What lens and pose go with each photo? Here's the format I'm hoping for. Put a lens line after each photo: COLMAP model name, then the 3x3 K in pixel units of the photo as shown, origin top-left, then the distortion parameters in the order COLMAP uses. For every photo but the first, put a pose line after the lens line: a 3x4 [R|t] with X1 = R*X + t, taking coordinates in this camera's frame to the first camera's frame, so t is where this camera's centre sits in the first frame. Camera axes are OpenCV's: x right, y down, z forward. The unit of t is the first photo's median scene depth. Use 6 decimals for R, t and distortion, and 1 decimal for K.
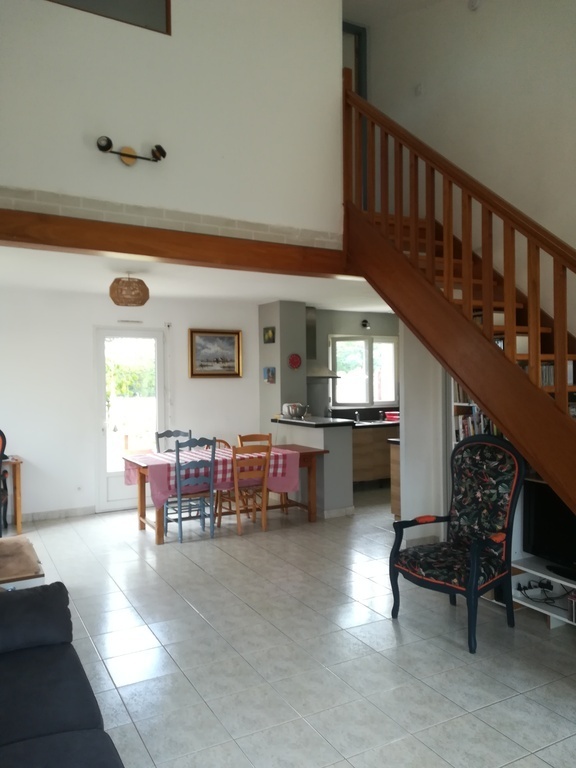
lens RADIAL K [[594.3, 0, 288.0], [0, 594.3, 382.3], [0, 0, 1]] dist [0.026053, -0.010348]
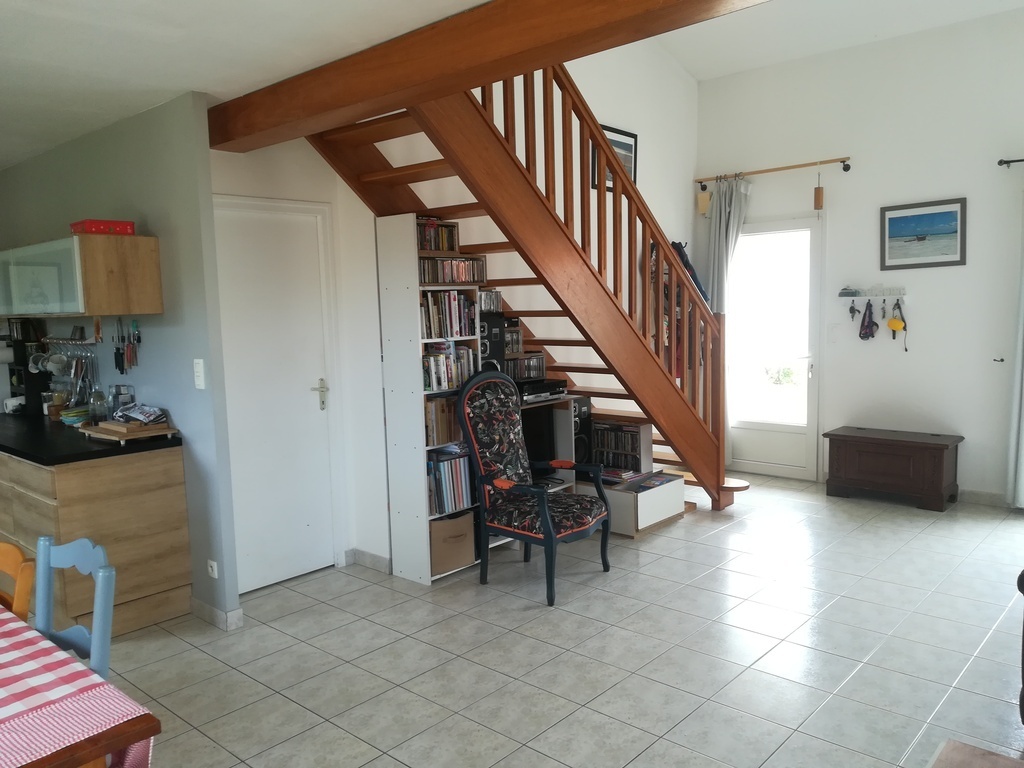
lens RADIAL K [[792.4, 0, 514.5], [0, 792.4, 384.9], [0, 0, 1]] dist [0.026053, -0.010348]
pose [[-0.340922, -0.086037, 0.936146, -0.758324], [0.034843, 0.993963, 0.104040, -0.009084], [-0.939446, 0.068088, -0.335866, 1.355419]]
